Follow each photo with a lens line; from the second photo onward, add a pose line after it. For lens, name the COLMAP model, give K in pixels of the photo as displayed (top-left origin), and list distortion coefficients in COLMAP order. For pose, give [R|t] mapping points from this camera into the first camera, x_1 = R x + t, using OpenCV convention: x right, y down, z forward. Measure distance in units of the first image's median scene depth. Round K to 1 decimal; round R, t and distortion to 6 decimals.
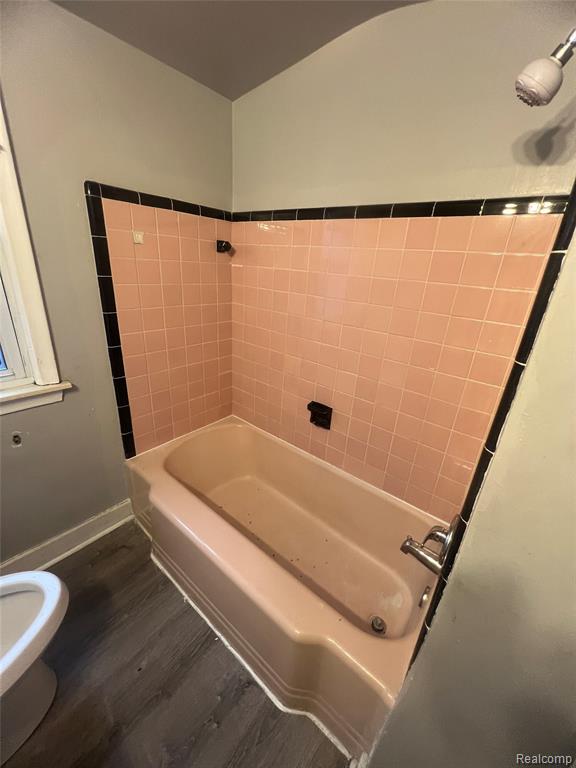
lens RADIAL K [[307.5, 0, 289.7], [0, 307.5, 380.2], [0, 0, 1]] dist [-0.002880, 0.001179]
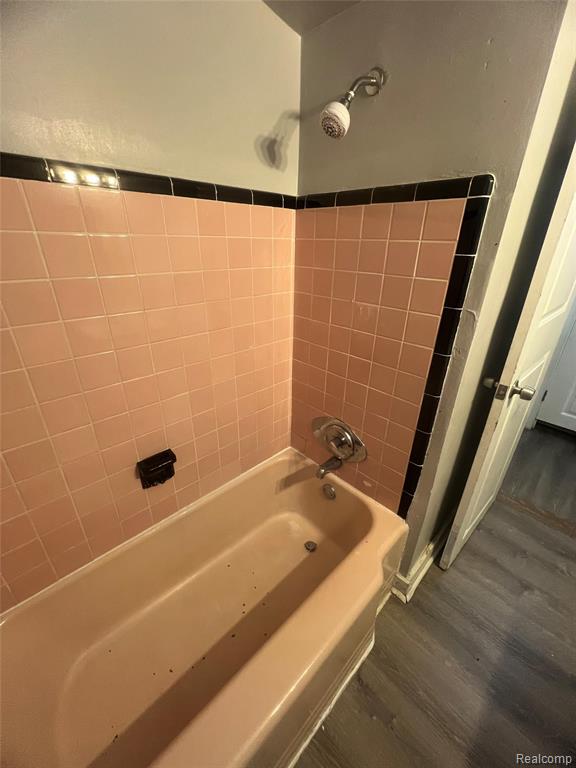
lens RADIAL K [[312.3, 0, 288.8], [0, 312.3, 379.7], [0, 0, 1]] dist [-0.000605, -0.000433]
pose [[0.115585, -0.467506, 0.876401, -0.426188], [0.345154, 0.846237, 0.405895, -0.265624], [-0.931402, 0.255578, 0.259174, 0.480149]]
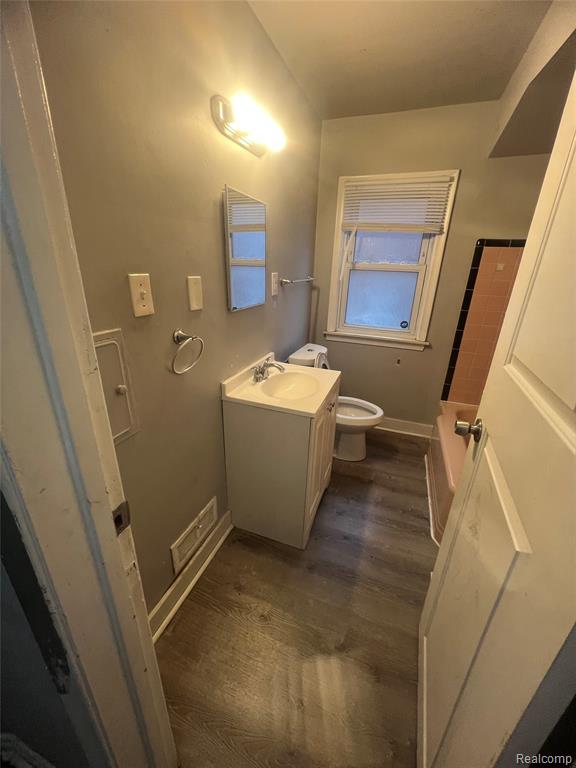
lens RADIAL K [[307.5, 0, 288.3], [0, 307.5, 381.9], [0, 0, 1]] dist [-0.002880, 0.001179]
pose [[0.326873, 0.292585, -0.898637, 0.659815], [-0.349395, 0.920913, 0.172747, 0.173133], [0.878110, 0.257513, 0.403249, -0.405912]]
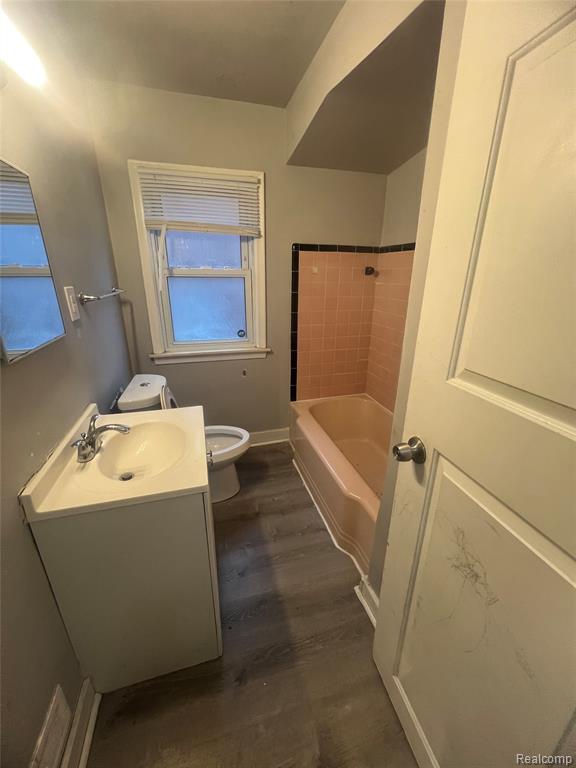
lens RADIAL K [[307.5, 0, 289.8], [0, 307.5, 381.7], [0, 0, 1]] dist [-0.002880, 0.001179]
pose [[0.822306, 0.137730, -0.552126, 0.371847], [-0.163502, 0.986540, 0.002585, 0.151257], [0.545050, 0.088148, 0.833757, -0.400768]]
